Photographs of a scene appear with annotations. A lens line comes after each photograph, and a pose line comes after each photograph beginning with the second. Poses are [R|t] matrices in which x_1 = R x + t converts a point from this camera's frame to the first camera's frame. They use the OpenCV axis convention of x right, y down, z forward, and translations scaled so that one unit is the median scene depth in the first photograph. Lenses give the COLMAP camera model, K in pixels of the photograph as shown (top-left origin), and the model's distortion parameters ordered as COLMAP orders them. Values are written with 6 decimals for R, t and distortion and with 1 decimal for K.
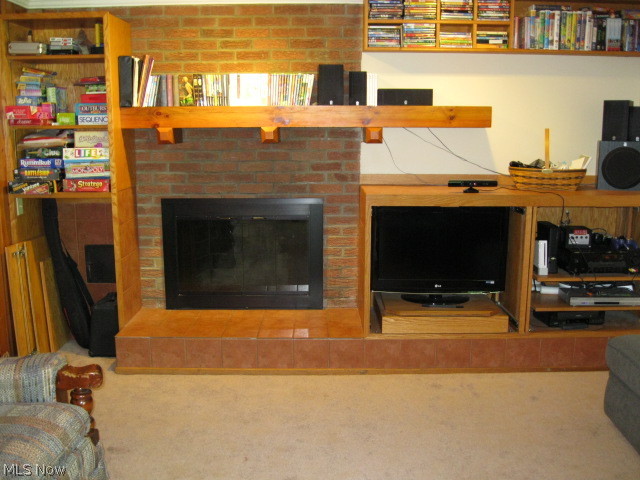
lens RADIAL K [[630.0, 0, 320.0], [0, 630.0, 240.0], [0, 0, 1]] dist [-0.146127, 0.118917]
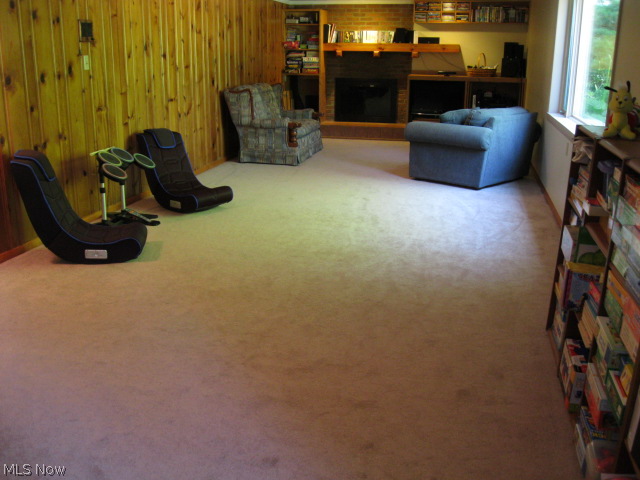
lens RADIAL K [[630.0, 0, 320.0], [0, 630.0, 240.0], [0, 0, 1]] dist [-0.146127, 0.118917]
pose [[0.976848, 0.068582, -0.202645, 0.281635], [-0.043493, 0.991106, 0.125765, 0.306218], [0.209468, -0.114039, 0.971143, -1.779065]]
